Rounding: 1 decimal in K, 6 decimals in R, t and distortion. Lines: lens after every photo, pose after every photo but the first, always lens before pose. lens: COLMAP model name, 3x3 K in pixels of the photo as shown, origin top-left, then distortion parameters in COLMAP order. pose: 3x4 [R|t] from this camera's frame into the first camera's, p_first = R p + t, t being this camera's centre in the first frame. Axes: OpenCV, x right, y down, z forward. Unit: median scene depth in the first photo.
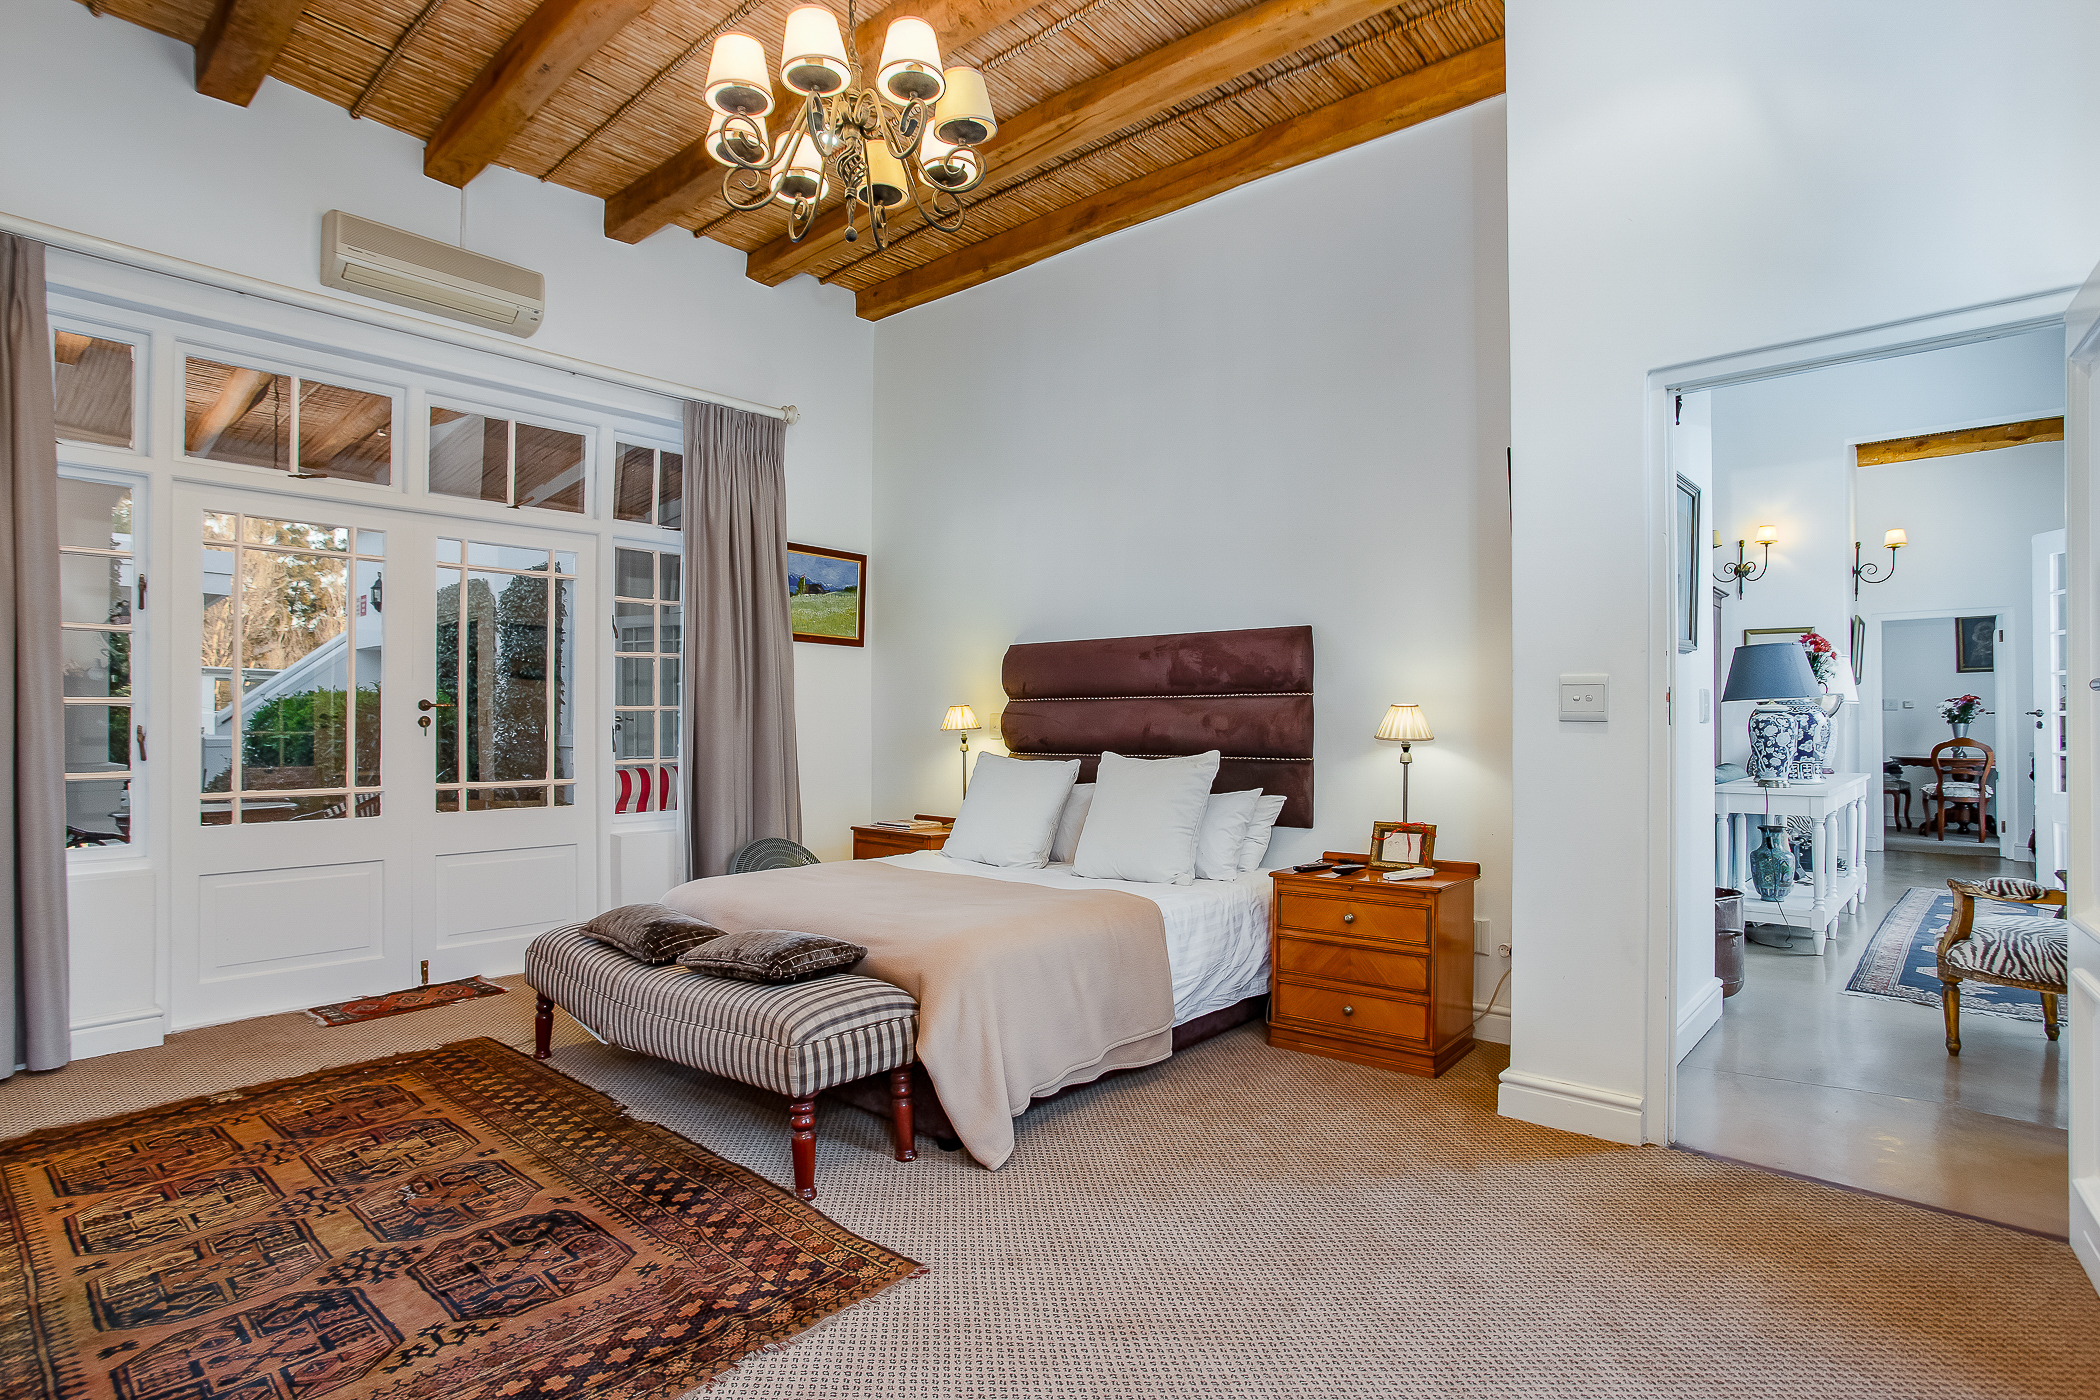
lens RADIAL K [[1060.1, 0, 1029.4], [0, 1060.1, 707.6], [0, 0, 1]] dist [-0.034827, 0.001893]
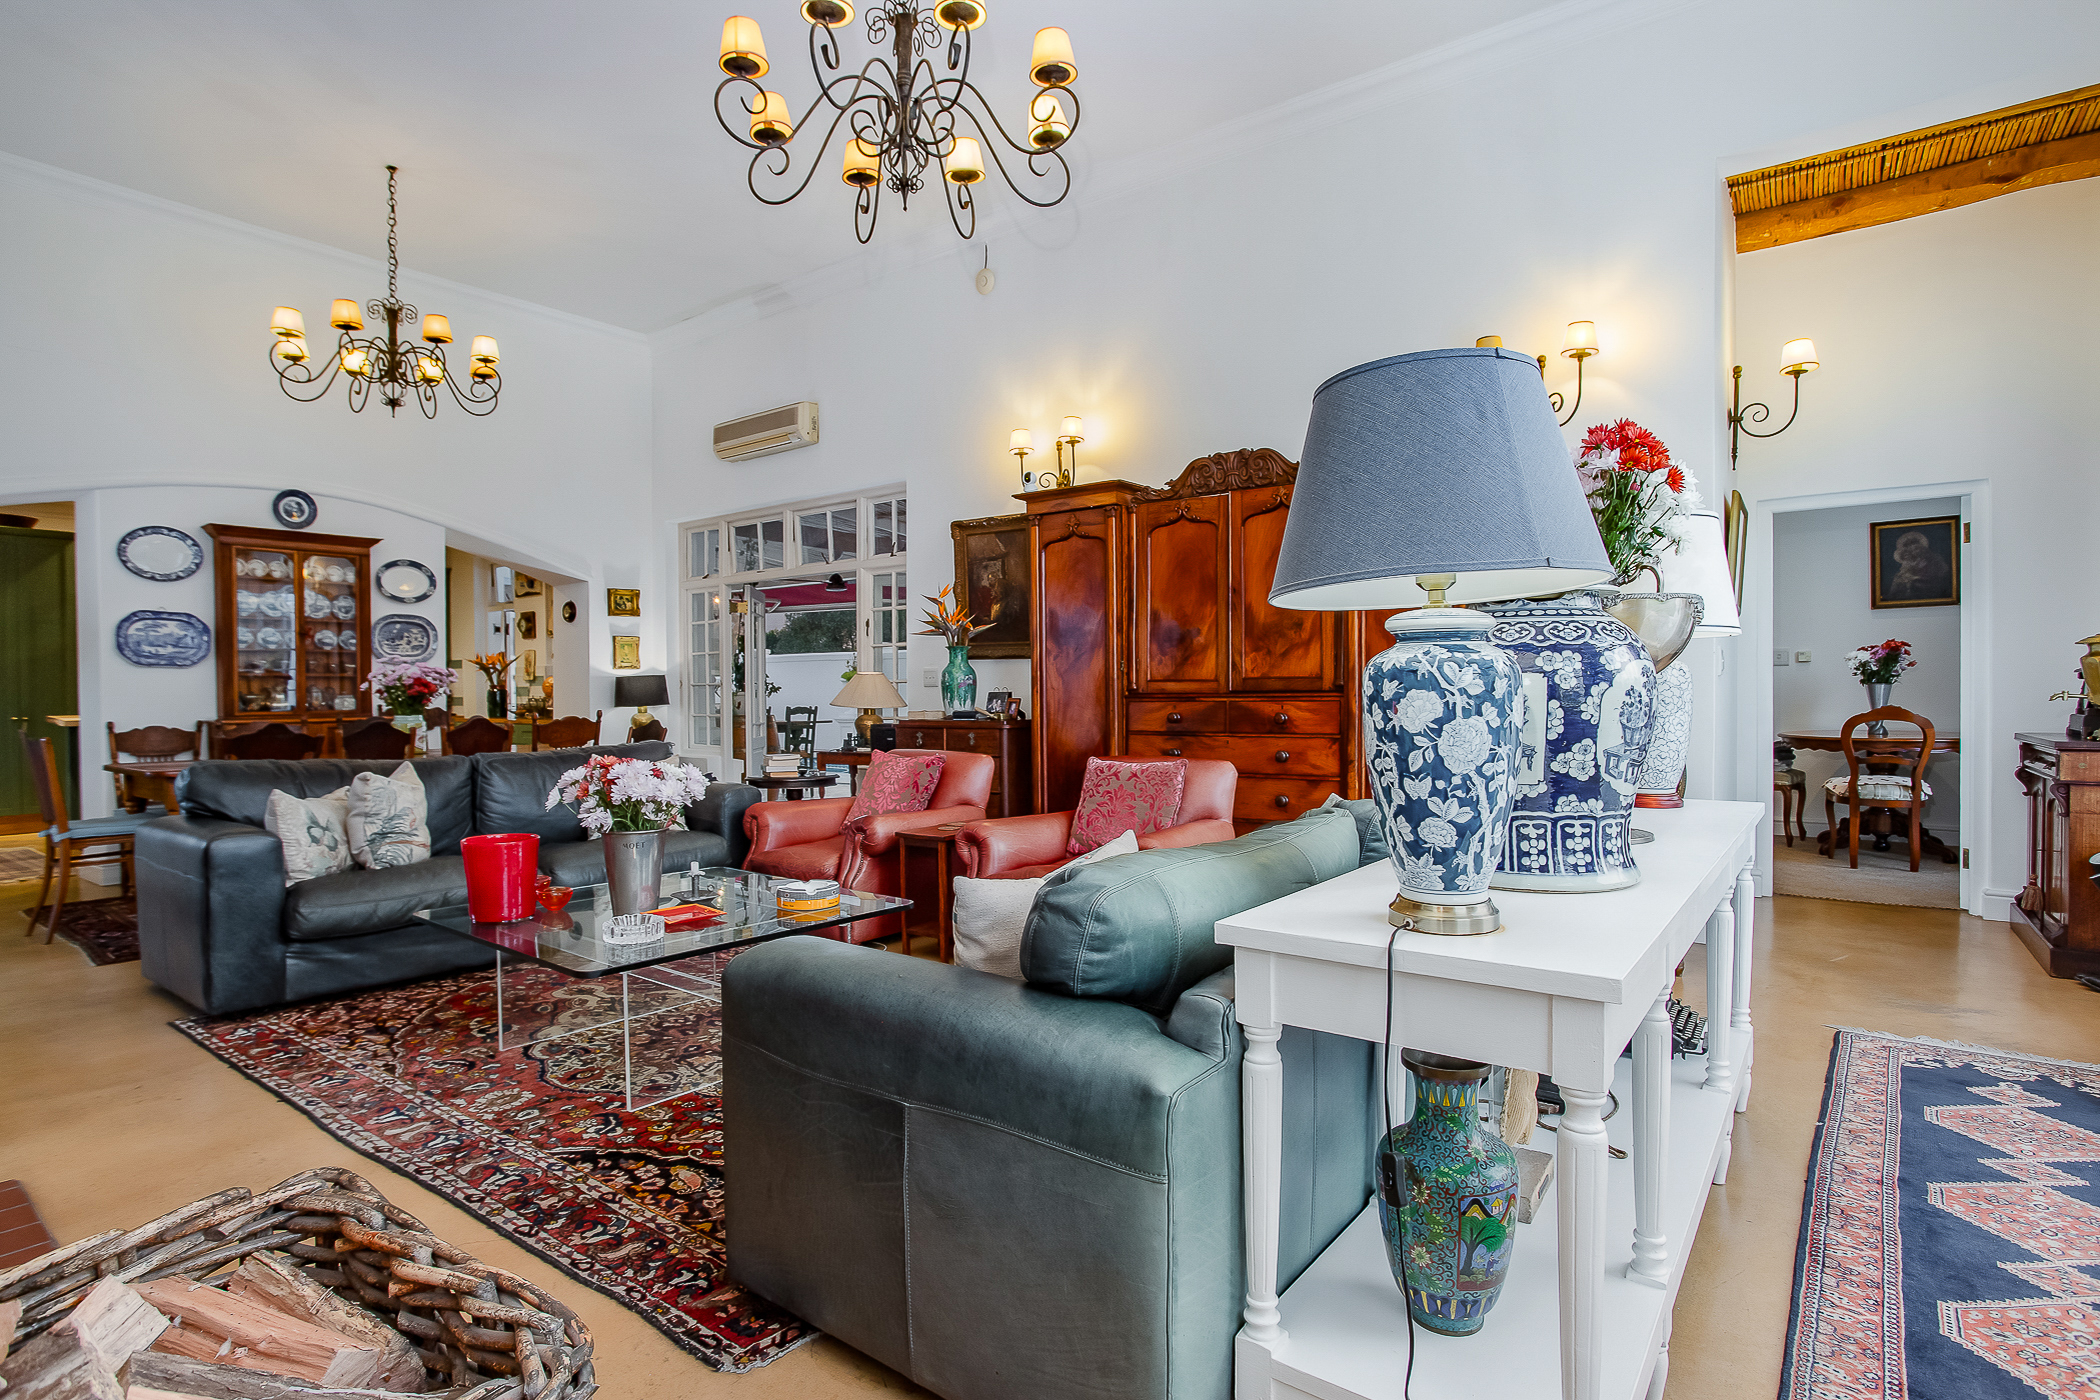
lens RADIAL K [[1060.1, 0, 1063.8], [0, 1060.1, 703.0], [0, 0, 1]] dist [-0.034827, 0.001893]
pose [[0.994331, -0.009192, 0.105934, 0.335994], [0.006515, 0.999651, 0.025585, 0.007441], [-0.106132, -0.024750, 0.994044, 0.423844]]
